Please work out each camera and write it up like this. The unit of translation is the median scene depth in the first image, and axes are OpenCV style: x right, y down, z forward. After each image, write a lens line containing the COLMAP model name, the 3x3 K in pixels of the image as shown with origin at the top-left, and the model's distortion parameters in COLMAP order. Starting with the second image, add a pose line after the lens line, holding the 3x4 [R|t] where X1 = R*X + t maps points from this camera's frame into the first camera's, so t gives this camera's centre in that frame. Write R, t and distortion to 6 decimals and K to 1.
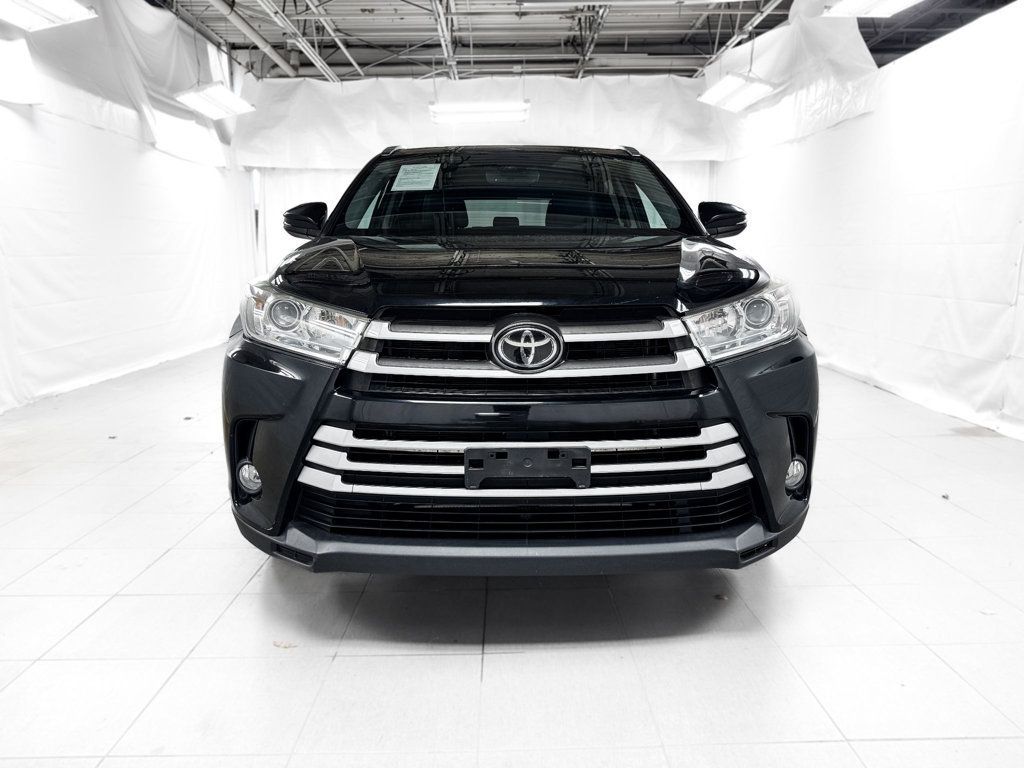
lens RADIAL K [[767.7, 0, 498.8], [0, 767.7, 380.9], [0, 0, 1]] dist [0.049199, -0.036406]
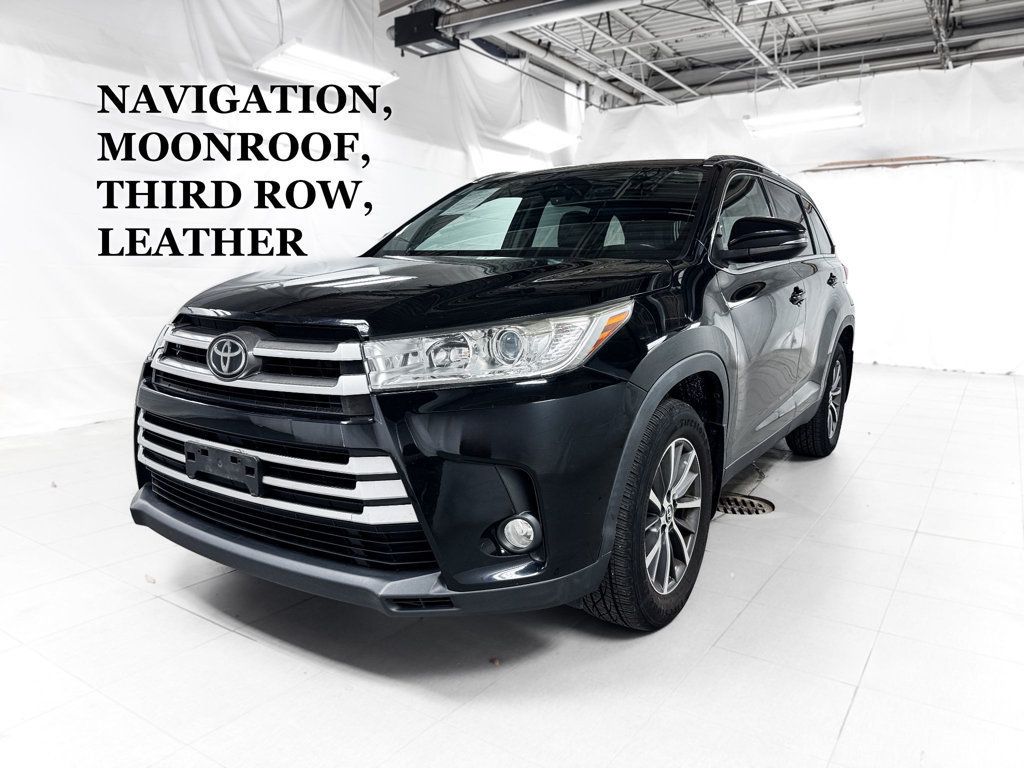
lens RADIAL K [[767.7, 0, 498.8], [0, 767.7, 380.9], [0, 0, 1]] dist [0.049199, -0.036406]
pose [[0.819988, 0.099929, -0.563591, 0.837155], [-0.115486, 0.993276, 0.008091, -0.054622], [0.560610, 0.058452, 0.826015, 0.270448]]
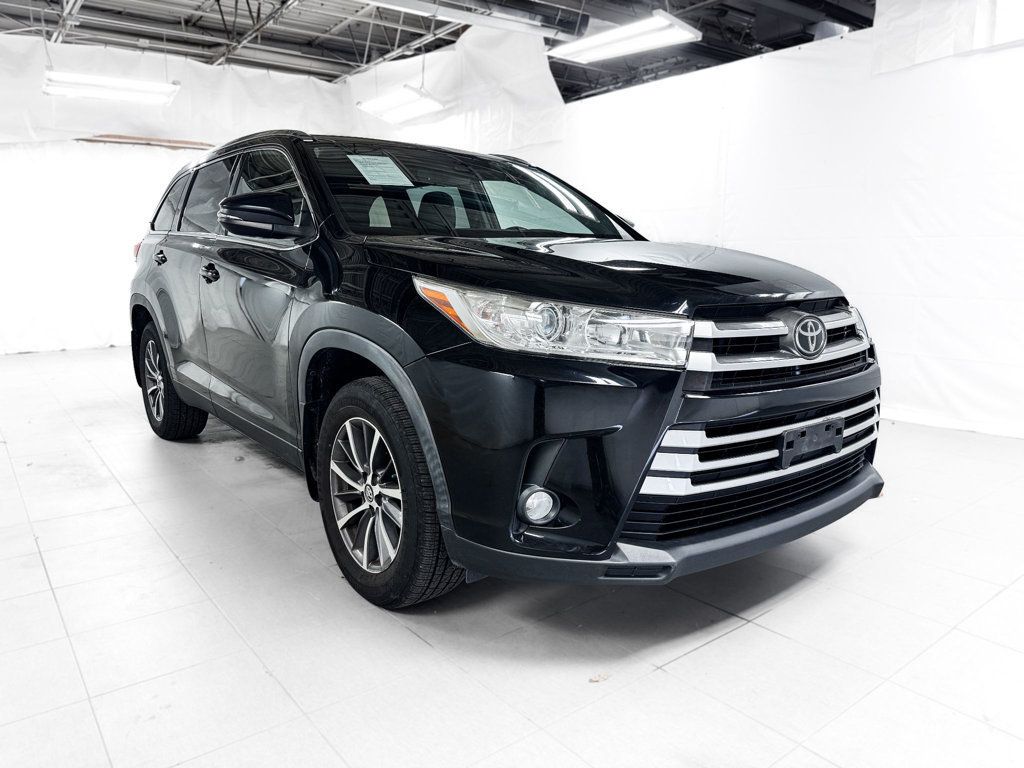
lens RADIAL K [[781.3, 0, 512.9], [0, 781.3, 391.6], [0, 0, 1]] dist [0.008087, -0.004772]
pose [[0.783567, -0.101353, 0.612985, -0.885098], [0.100056, 0.994312, 0.036502, -0.042050], [-0.613197, 0.032731, 0.789251, 0.307931]]
